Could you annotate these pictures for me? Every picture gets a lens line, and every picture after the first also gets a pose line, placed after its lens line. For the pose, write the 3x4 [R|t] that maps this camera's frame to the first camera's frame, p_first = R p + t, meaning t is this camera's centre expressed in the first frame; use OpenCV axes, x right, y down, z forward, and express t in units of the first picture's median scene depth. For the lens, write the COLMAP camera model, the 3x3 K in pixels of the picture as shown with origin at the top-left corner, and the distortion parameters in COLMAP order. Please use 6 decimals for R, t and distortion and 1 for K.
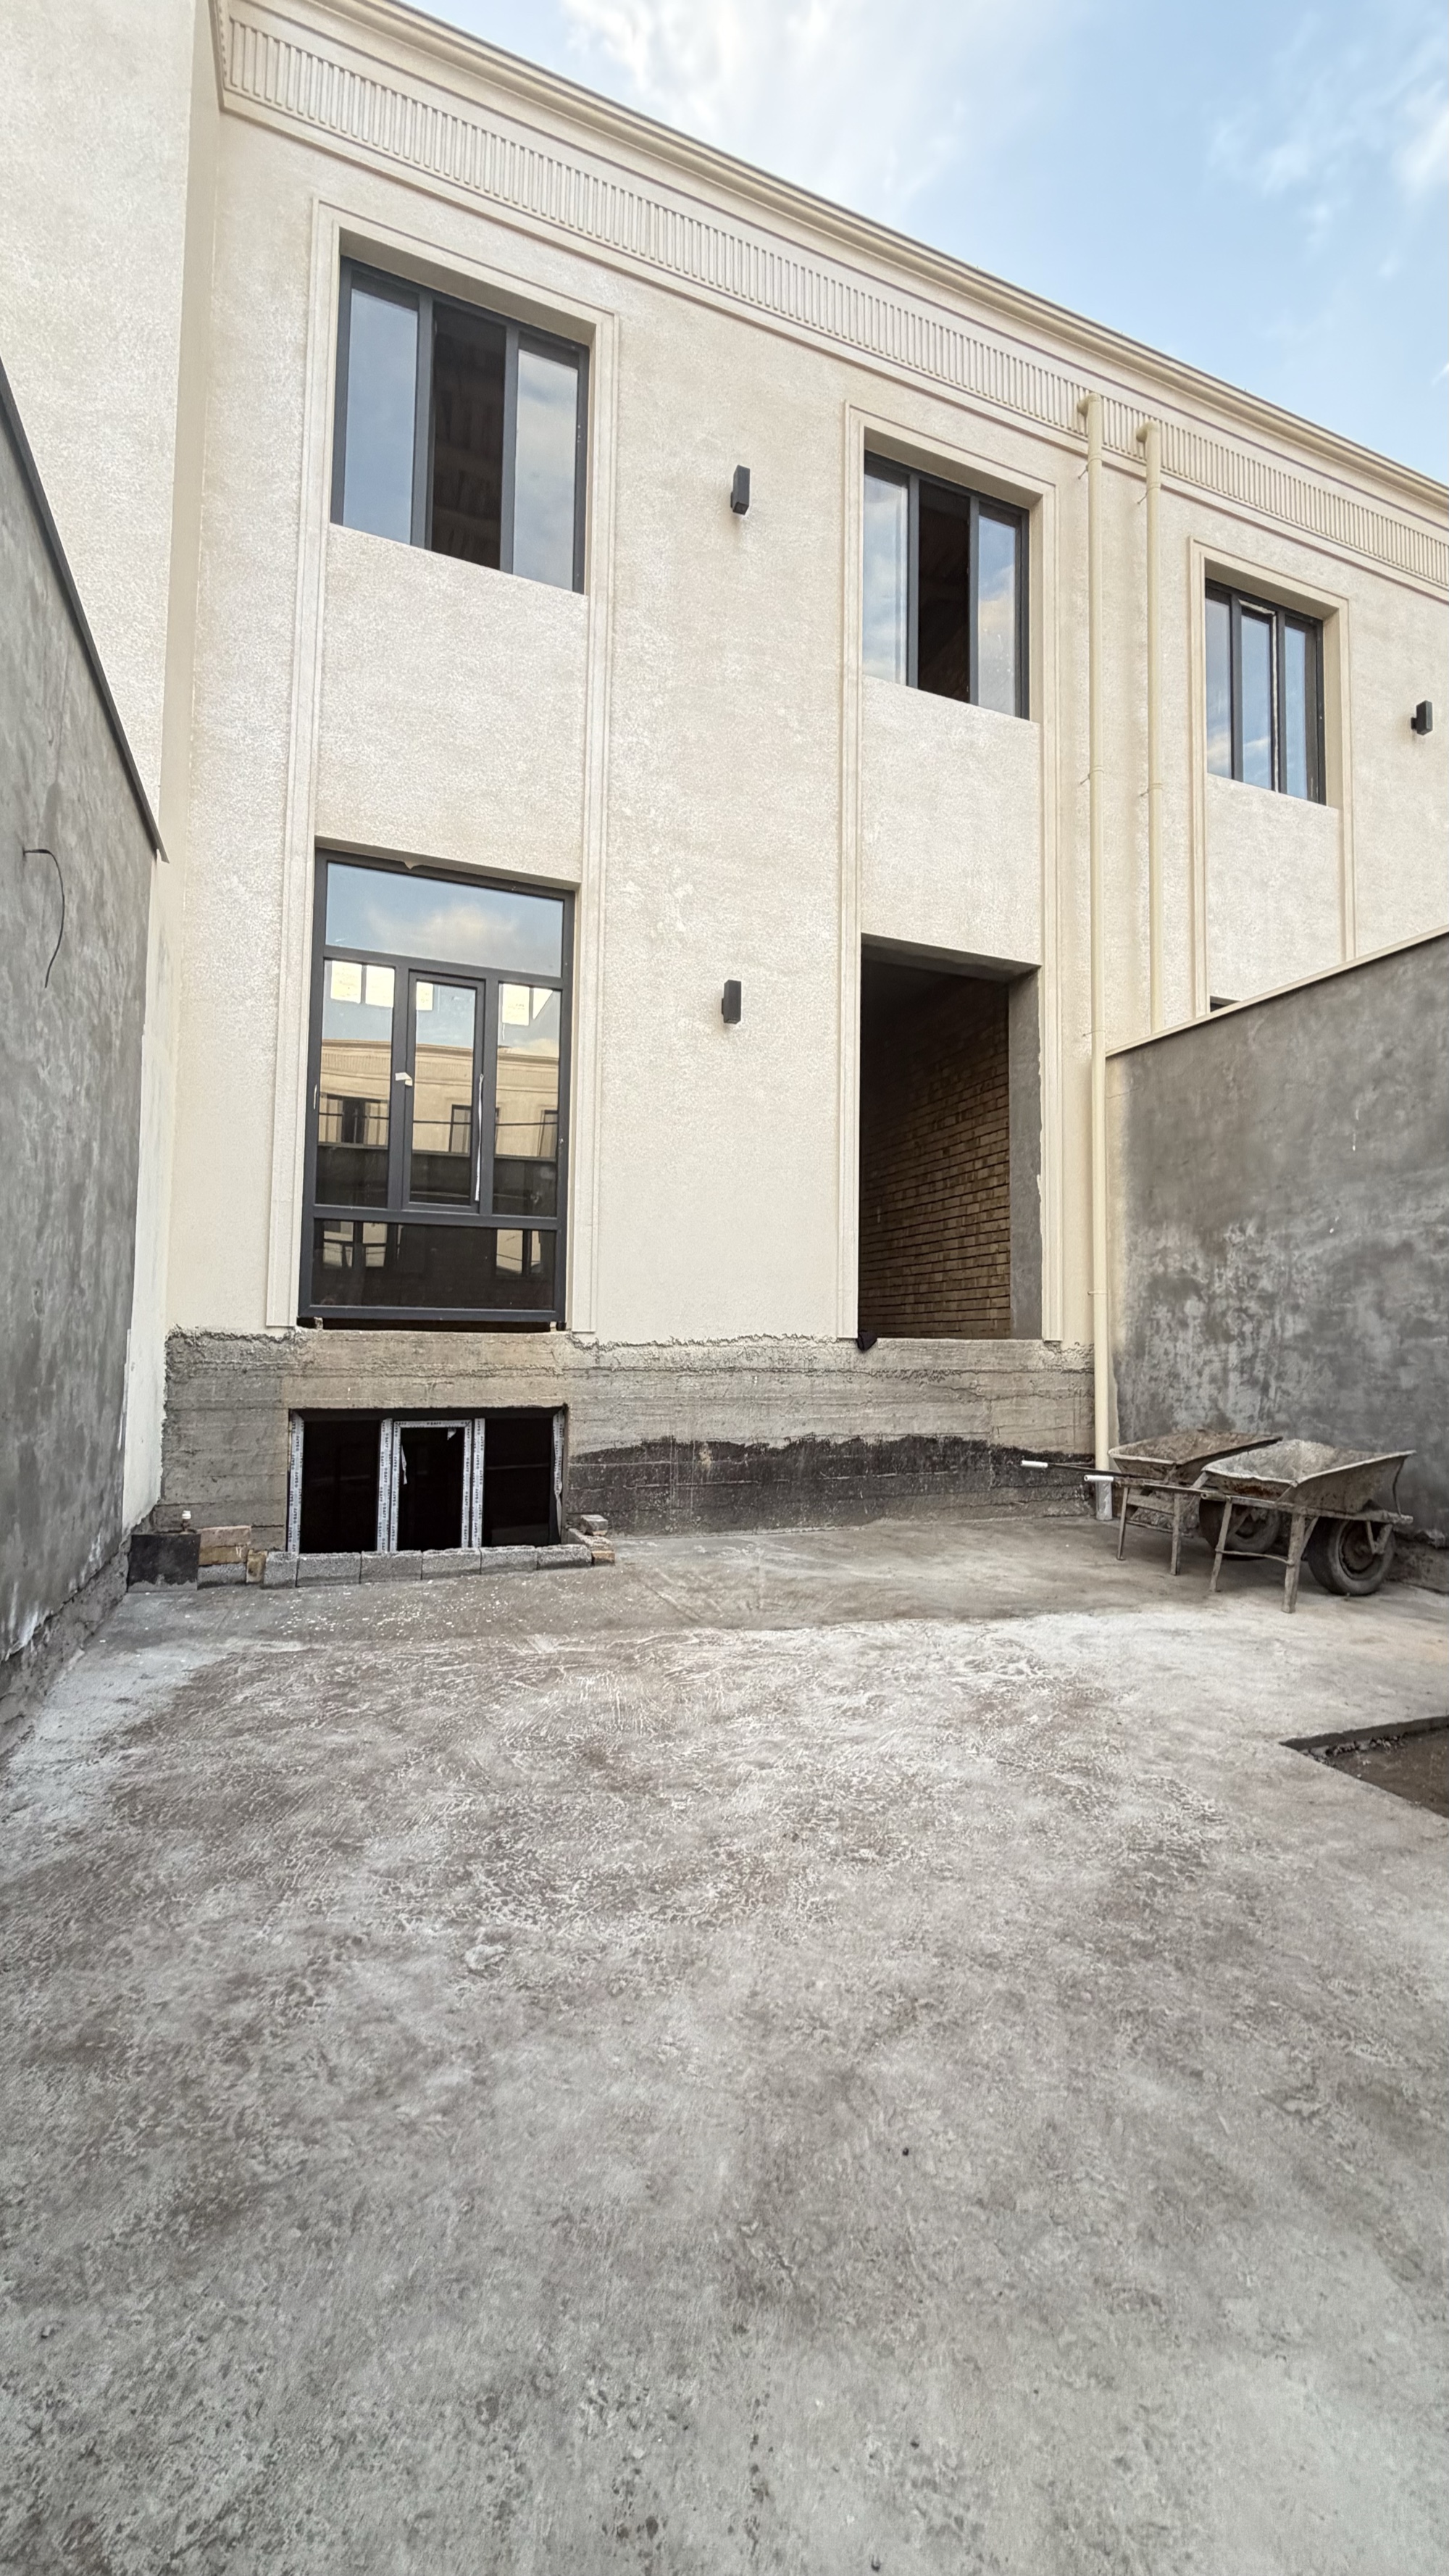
lens RADIAL K [[1022.5, 0, 727.0], [0, 1022.5, 1291.3], [0, 0, 1]] dist [-0.000652, -0.000205]
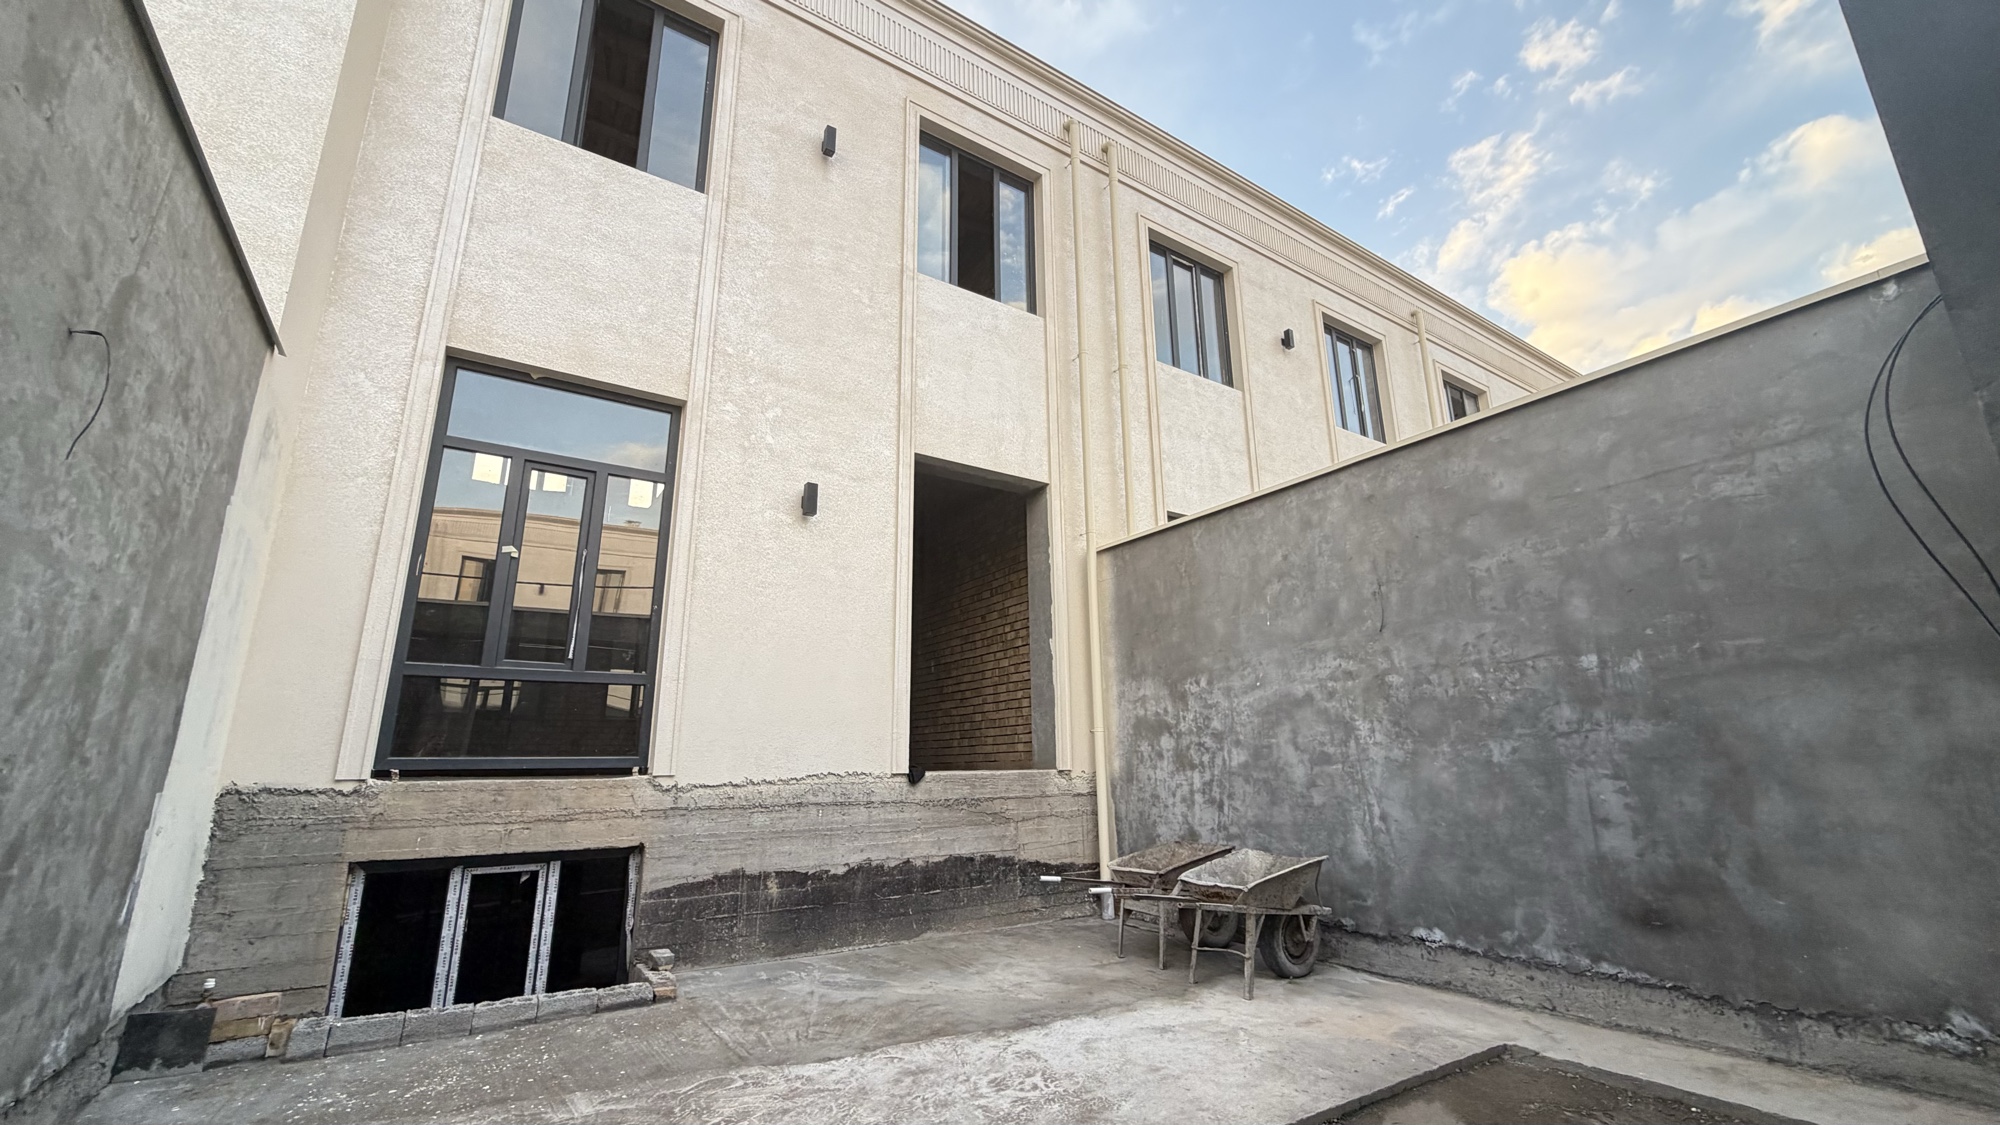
lens RADIAL K [[794.0, 0, 997.0], [0, 794.0, 565.2], [0, 0, 1]] dist [-0.000652, -0.000205]
pose [[0.976875, 0.029362, 0.211785, 0.028588], [0.011995, 0.981440, -0.191395, -0.017408], [-0.213474, 0.189509, 0.958392, 0.039735]]
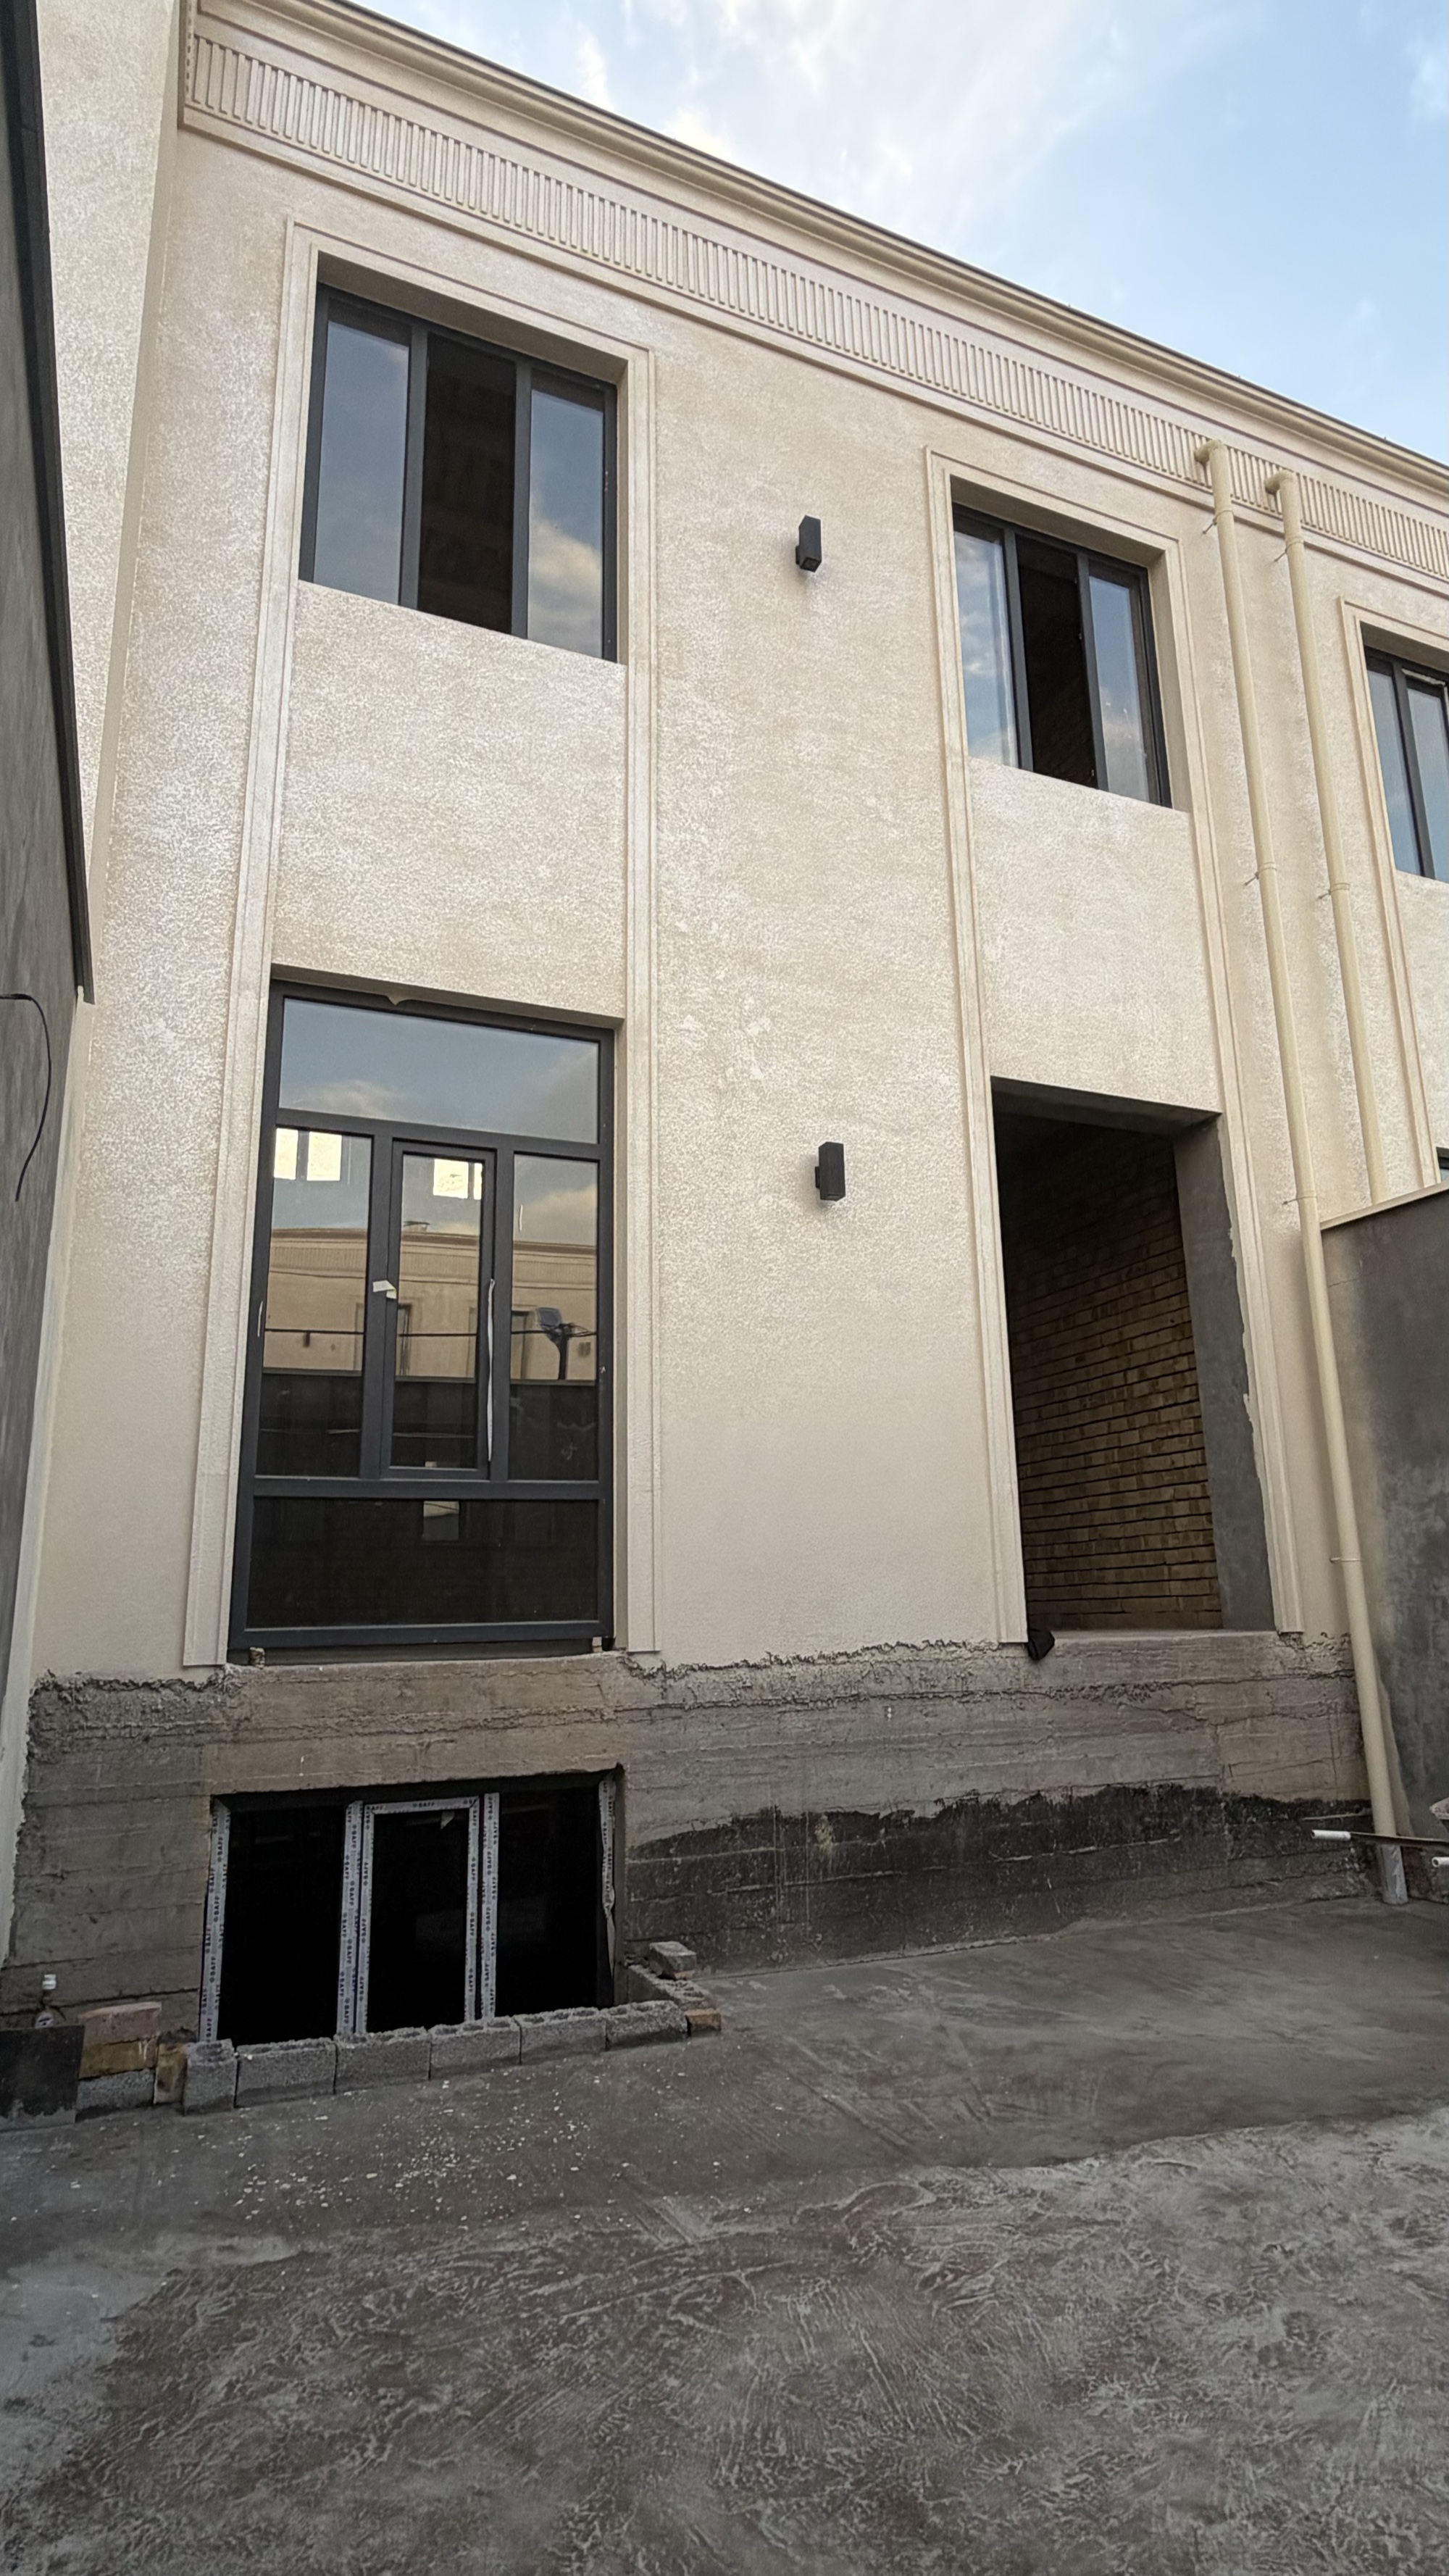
lens RADIAL K [[1362.7, 0, 727.3], [0, 1362.7, 1290.7], [0, 0, 1]] dist [-0.001020, 0.000485]
pose [[0.998950, -0.024213, 0.038886, -0.123162], [0.030641, 0.984217, -0.174290, -0.038950], [-0.034052, 0.175299, 0.983926, 0.077714]]
